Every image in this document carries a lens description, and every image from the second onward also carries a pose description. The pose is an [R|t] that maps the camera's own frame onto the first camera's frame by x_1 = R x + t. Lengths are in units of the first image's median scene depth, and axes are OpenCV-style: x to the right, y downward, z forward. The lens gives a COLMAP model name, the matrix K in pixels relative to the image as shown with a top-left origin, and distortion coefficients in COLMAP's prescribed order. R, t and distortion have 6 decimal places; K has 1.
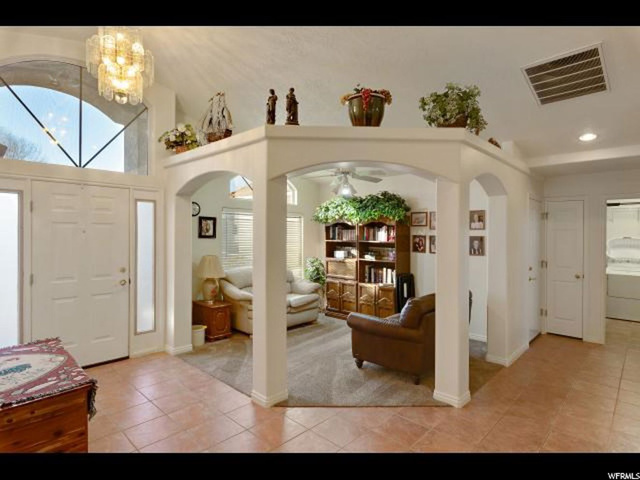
lens RADIAL K [[349.2, 0, 320.0], [0, 349.2, 240.0], [0, 0, 1]] dist [0.000941, -0.000554]
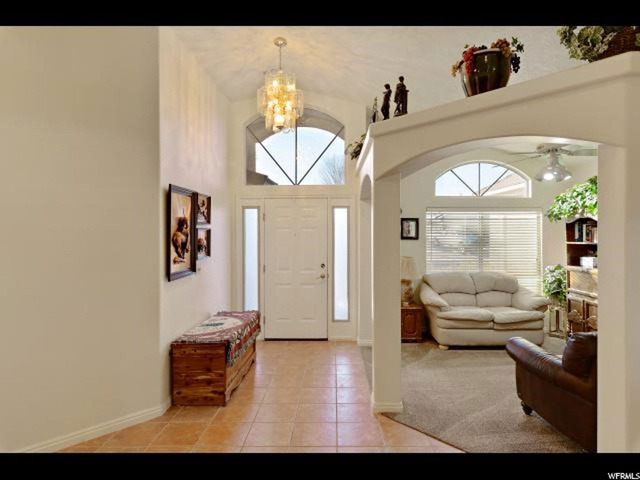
lens RADIAL K [[362.6, 0, 320.0], [0, 362.6, 240.0], [0, 0, 1]] dist [0.003423, 0.000562]
pose [[0.684597, 0.000630, -0.728921, 0.282942], [-0.004310, 0.999986, -0.003184, 0.000861], [0.728909, 0.005321, 0.684590, 0.112695]]
